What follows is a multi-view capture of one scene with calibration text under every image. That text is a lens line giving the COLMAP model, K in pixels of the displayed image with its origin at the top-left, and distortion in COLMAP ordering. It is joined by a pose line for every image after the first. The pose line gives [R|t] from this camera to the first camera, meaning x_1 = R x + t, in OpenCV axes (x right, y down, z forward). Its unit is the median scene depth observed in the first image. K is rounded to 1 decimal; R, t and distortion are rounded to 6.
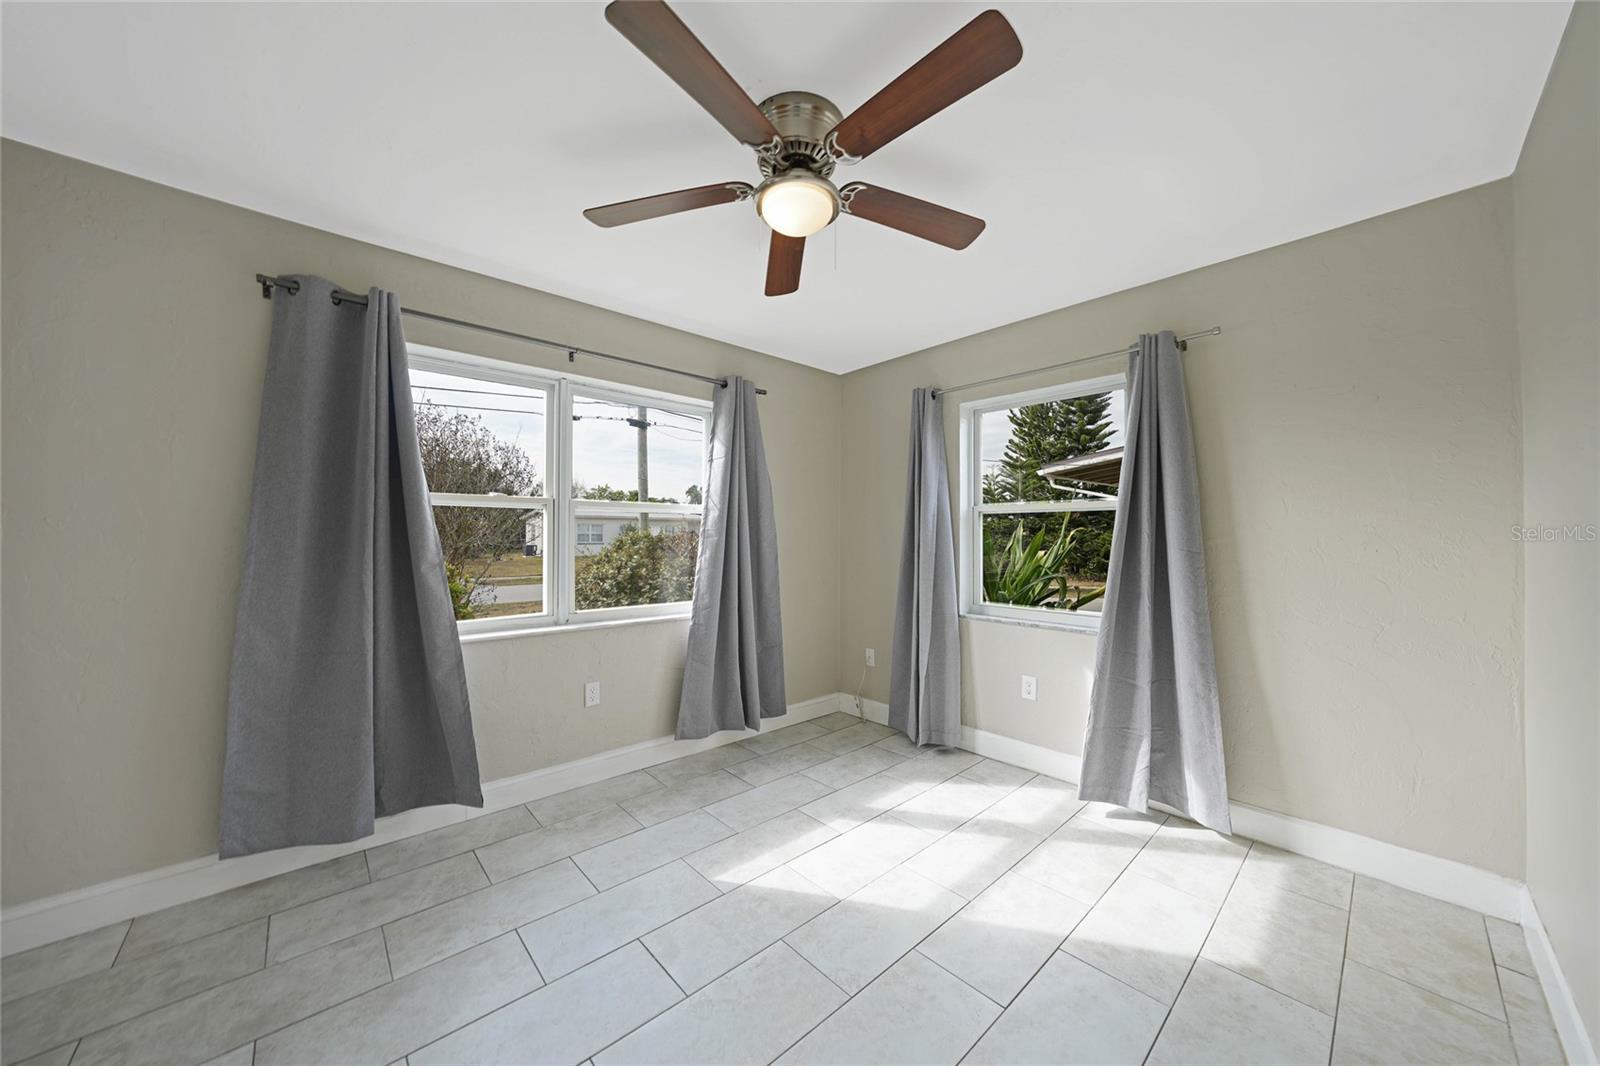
lens RADIAL K [[555.3, 0, 804.6], [0, 555.3, 530.6], [0, 0, 1]] dist [-0.026971, 0.006114]
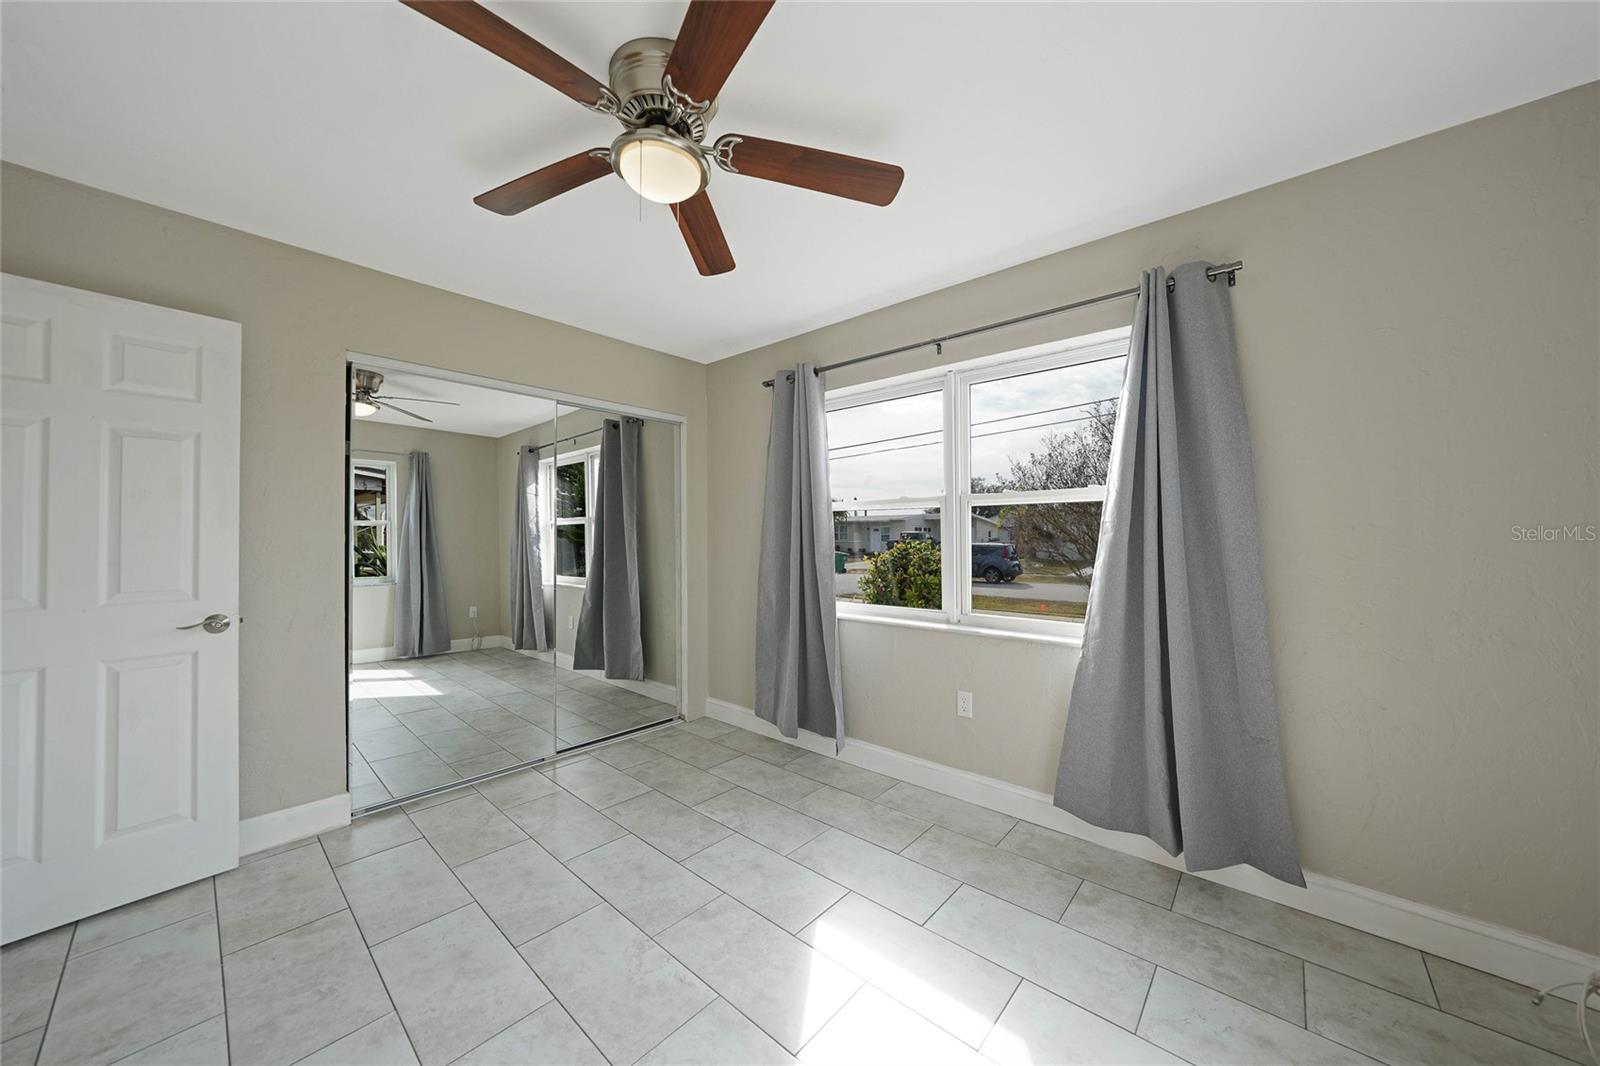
lens RADIAL K [[555.3, 0, 798.3], [0, 555.3, 529.8], [0, 0, 1]] dist [-0.026971, 0.006114]
pose [[0.102337, -0.015145, -0.994634, 0.557915], [0.018048, 0.999748, -0.013366, 0.013699], [0.994586, -0.016583, 0.102585, 0.694308]]
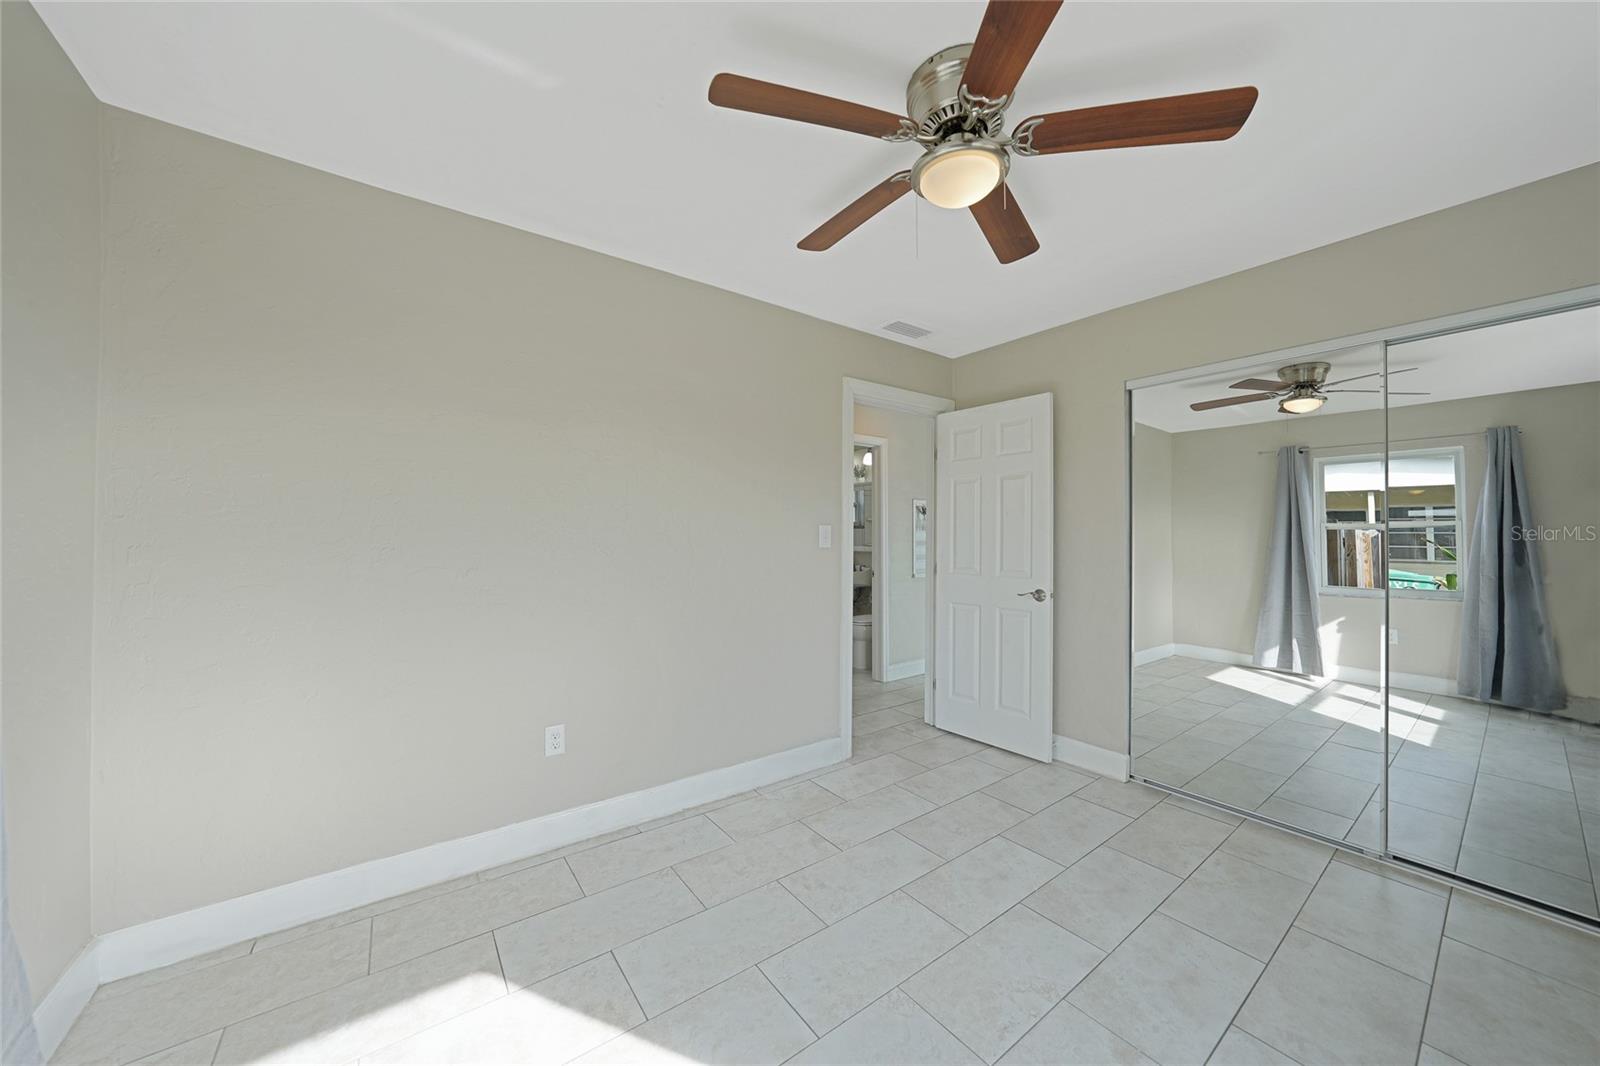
lens RADIAL K [[555.3, 0, 805.7], [0, 555.3, 523.9], [0, 0, 1]] dist [-0.026971, 0.006114]
pose [[-0.995714, -0.008486, 0.092098, 0.099932], [-0.012293, 0.999090, -0.040842, 0.023327], [-0.091667, -0.041799, -0.994912, 1.186082]]
